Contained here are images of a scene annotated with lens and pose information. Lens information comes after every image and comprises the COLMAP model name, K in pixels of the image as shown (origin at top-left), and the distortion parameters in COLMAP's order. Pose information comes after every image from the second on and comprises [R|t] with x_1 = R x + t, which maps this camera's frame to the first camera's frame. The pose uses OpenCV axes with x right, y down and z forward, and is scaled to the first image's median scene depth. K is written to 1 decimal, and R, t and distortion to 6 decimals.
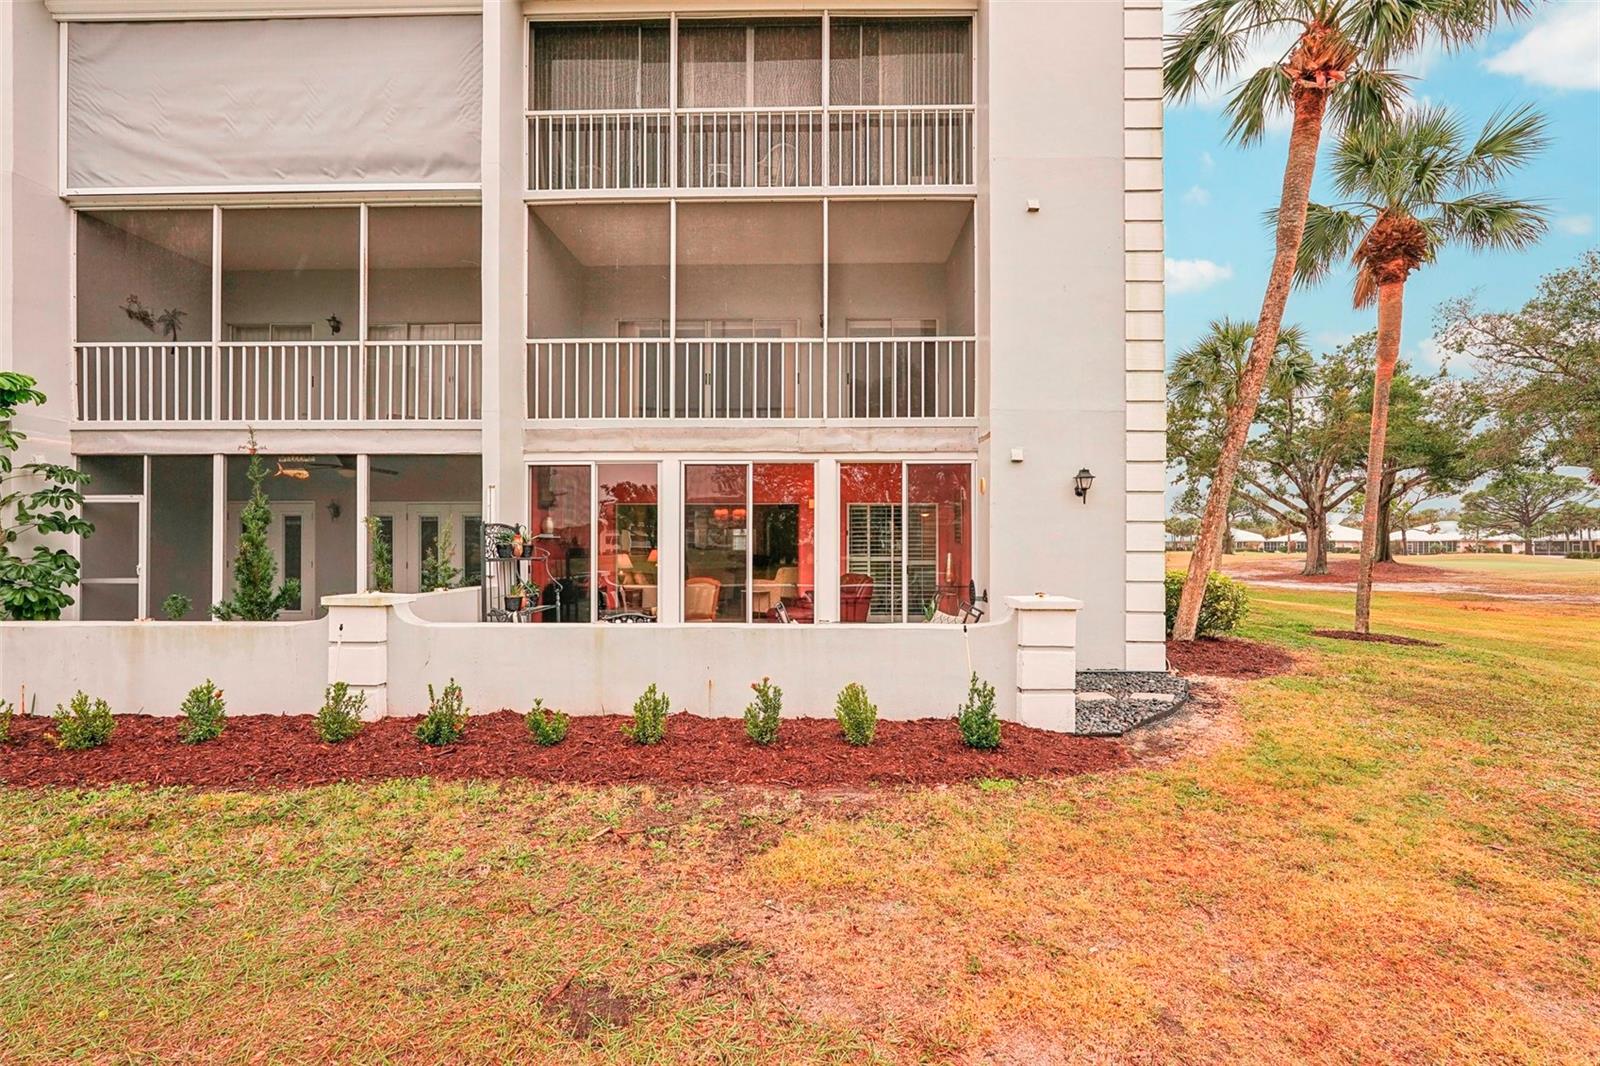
lens RADIAL K [[731.0, 0, 809.8], [0, 731.0, 539.9], [0, 0, 1]] dist [-0.010322, 0.006448]
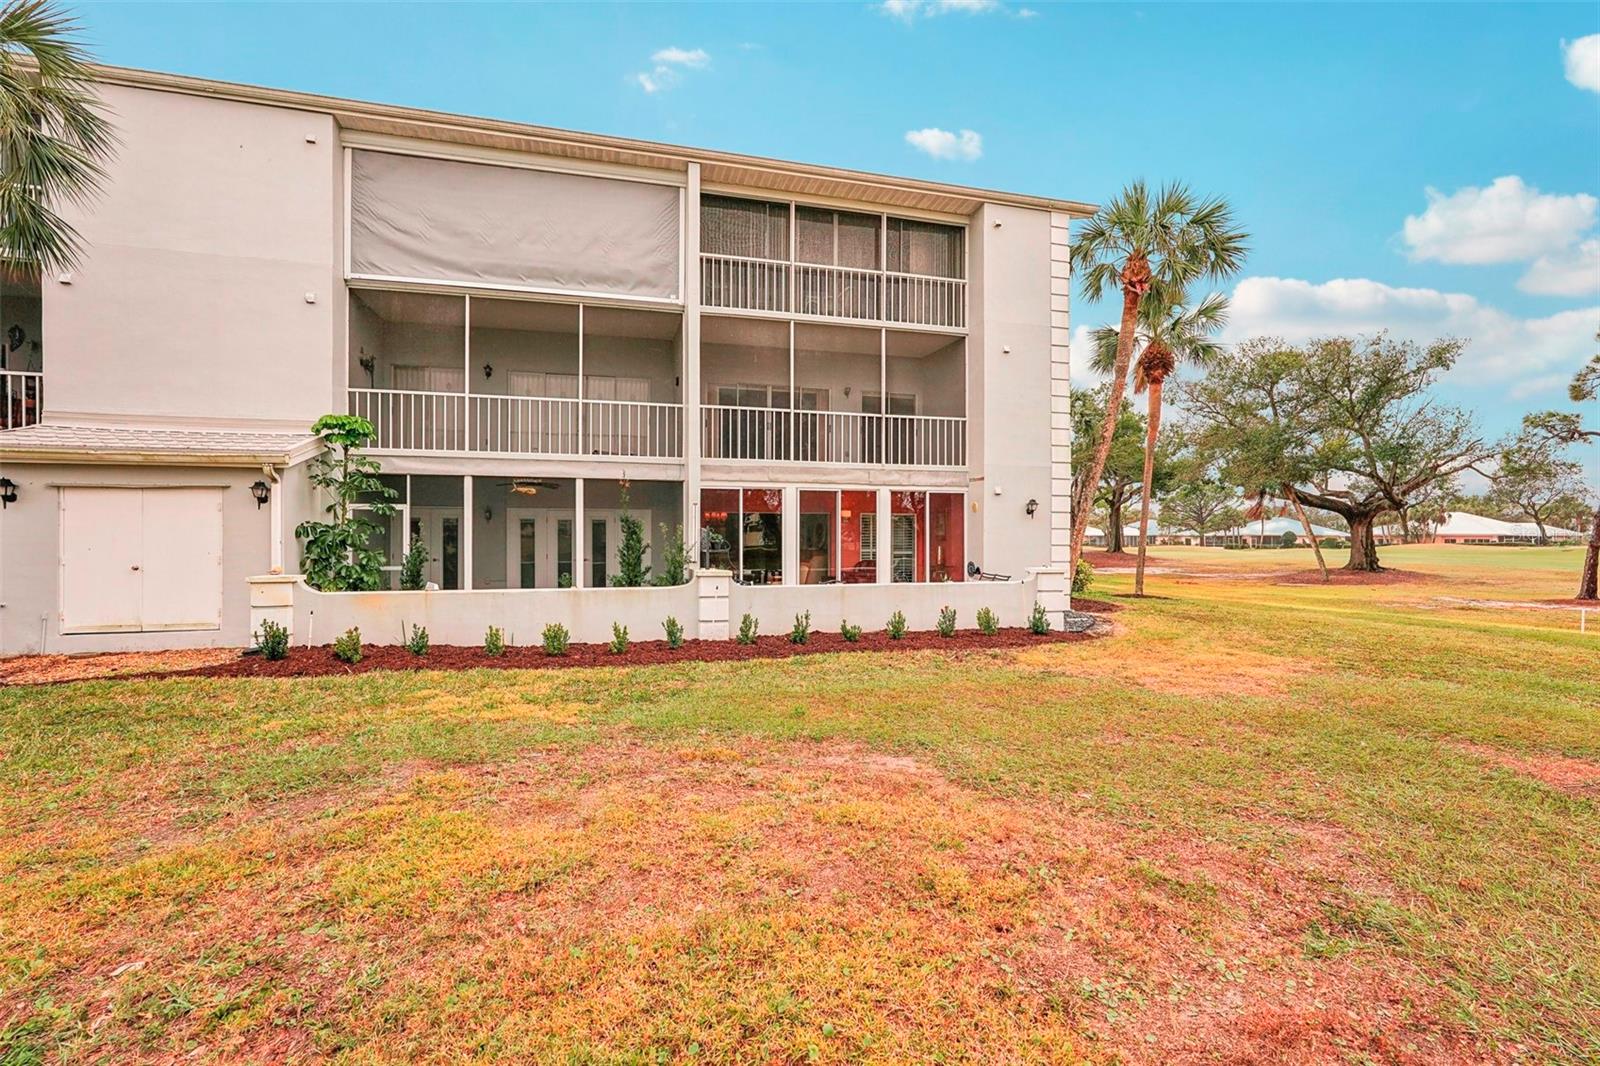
lens RADIAL K [[731.0, 0, 810.7], [0, 731.0, 536.3], [0, 0, 1]] dist [-0.010322, 0.006448]
pose [[0.957825, 0.001443, 0.287348, -0.596909], [-0.002735, 0.999988, 0.004096, -0.010666], [-0.287338, -0.004709, 0.957818, -0.510339]]
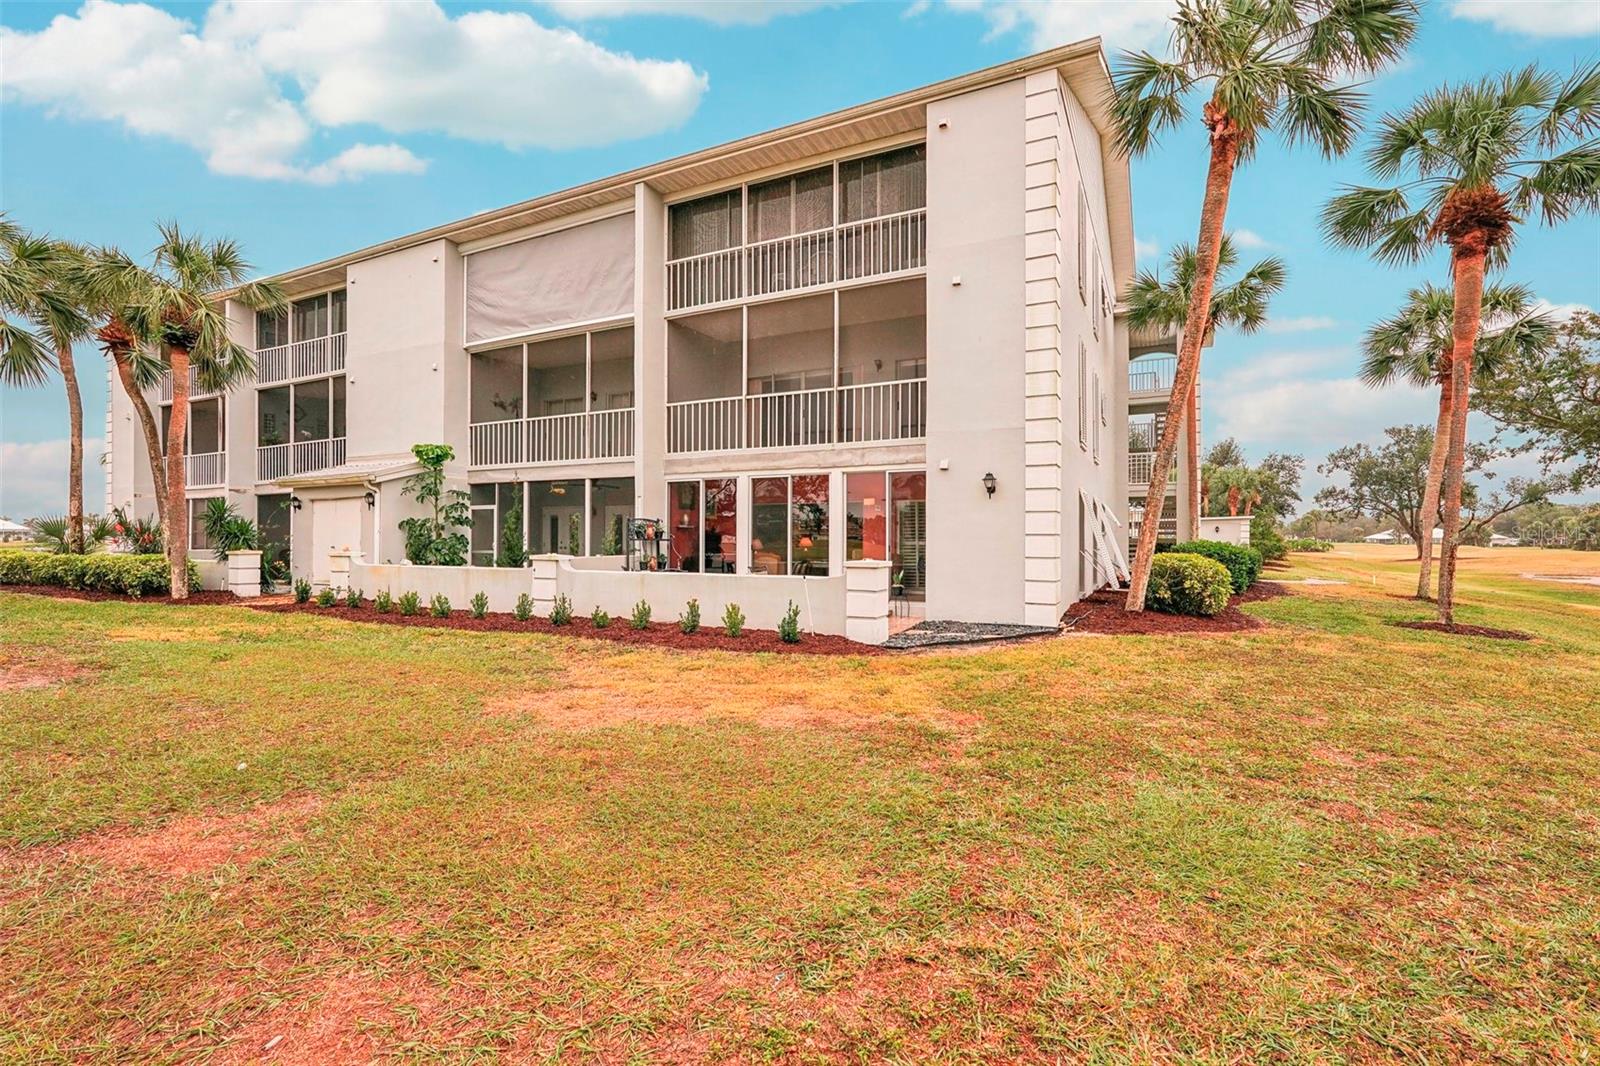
lens RADIAL K [[731.0, 0, 804.3], [0, 731.0, 533.3], [0, 0, 1]] dist [-0.010322, 0.006448]
pose [[0.902182, -0.001921, -0.431351, 0.581943], [0.001103, 0.999997, -0.002146, 0.014501], [0.431354, 0.001460, 0.902181, -0.323208]]
